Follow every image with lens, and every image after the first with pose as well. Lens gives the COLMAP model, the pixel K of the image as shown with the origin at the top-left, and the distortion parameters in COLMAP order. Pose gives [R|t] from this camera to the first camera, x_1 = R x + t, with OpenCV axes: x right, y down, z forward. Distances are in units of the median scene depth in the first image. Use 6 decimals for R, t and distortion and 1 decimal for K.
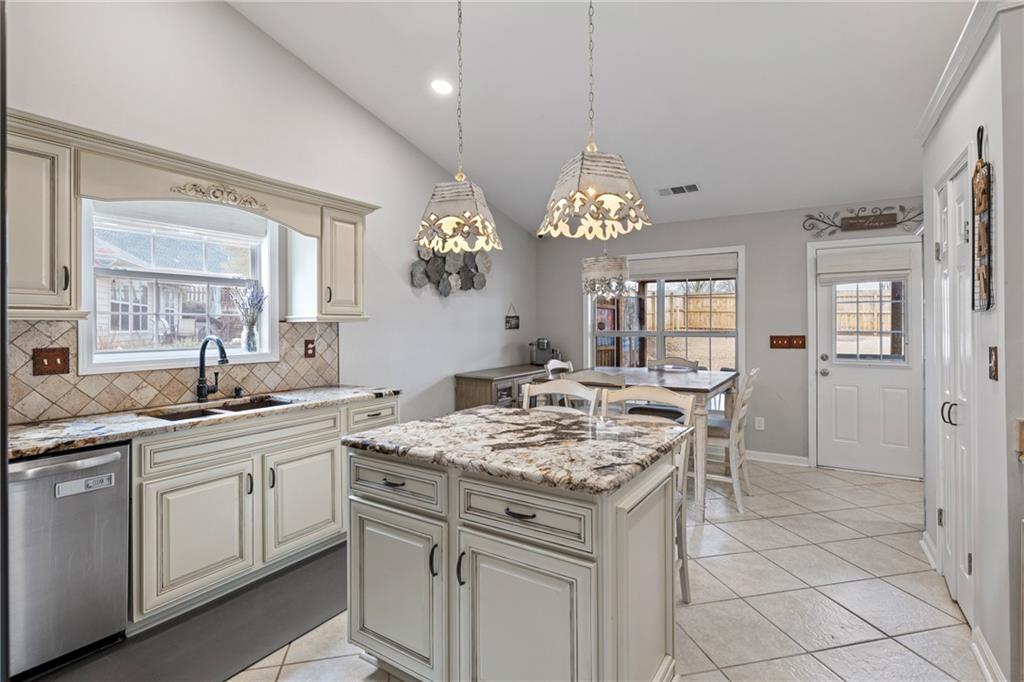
lens RADIAL K [[488.3, 0, 513.9], [0, 488.3, 343.7], [0, 0, 1]] dist [-0.001555, -0.000035]
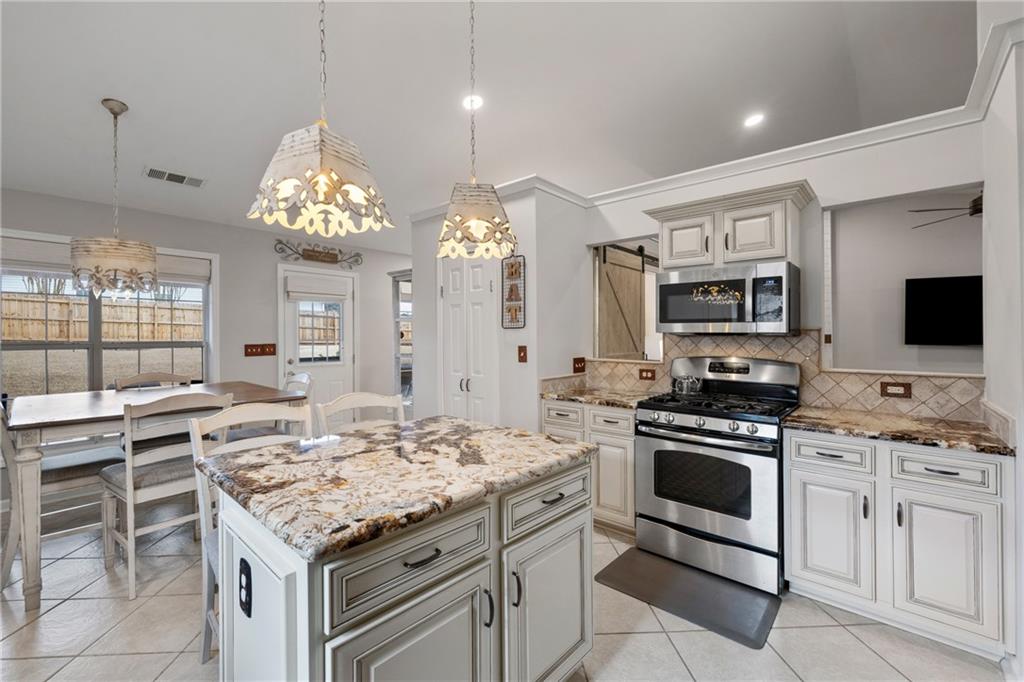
lens RADIAL K [[435.1, 0, 513.1], [0, 435.1, 334.9], [0, 0, 1]] dist [0.016961, 0.000188]
pose [[0.170989, 0.000199, 0.985273, -0.331663], [0.034394, 0.999389, -0.006171, -0.012871], [-0.984672, 0.034943, 0.170878, 0.290242]]
